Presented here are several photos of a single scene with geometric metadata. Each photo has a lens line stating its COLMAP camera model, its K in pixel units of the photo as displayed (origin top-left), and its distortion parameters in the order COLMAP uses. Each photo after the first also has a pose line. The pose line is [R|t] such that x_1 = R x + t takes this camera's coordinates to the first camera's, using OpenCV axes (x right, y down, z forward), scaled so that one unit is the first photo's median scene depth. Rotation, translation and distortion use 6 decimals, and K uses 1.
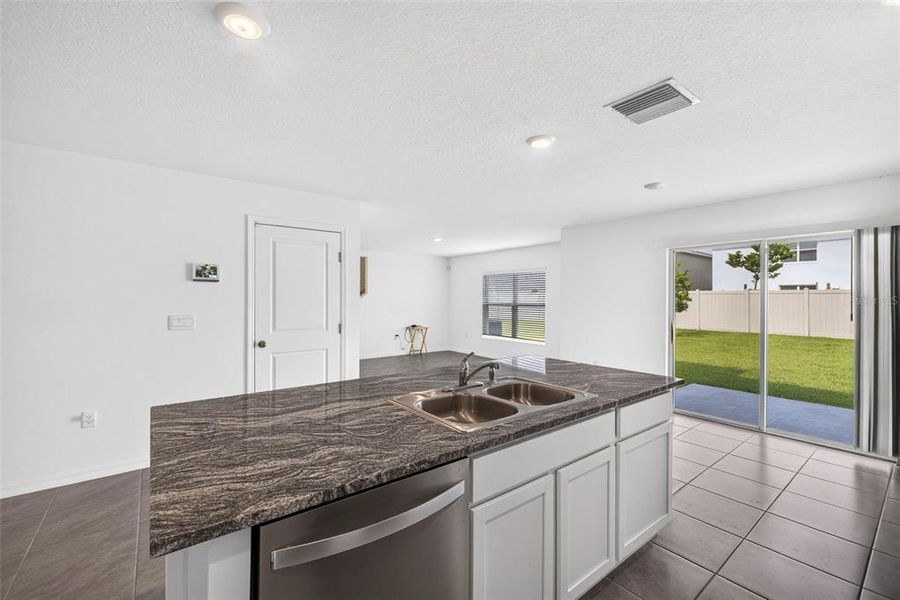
lens RADIAL K [[376.1, 0, 450.0], [0, 376.1, 300.0], [0, 0, 1]] dist [0.001012, 0.000088]
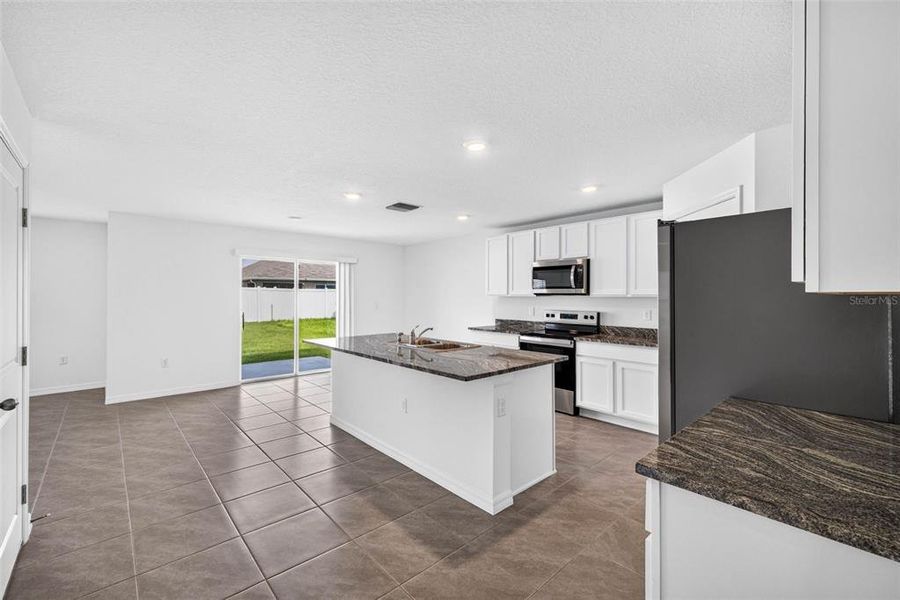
lens RADIAL K [[376.1, 0, 450.0], [0, 376.1, 300.0], [0, 0, 1]] dist [0.001012, 0.000088]
pose [[-0.085989, -0.014443, 0.996191, -0.996344], [0.000016, 0.999895, 0.014498, -0.009787], [-0.996296, 0.001262, -0.085980, 0.531742]]
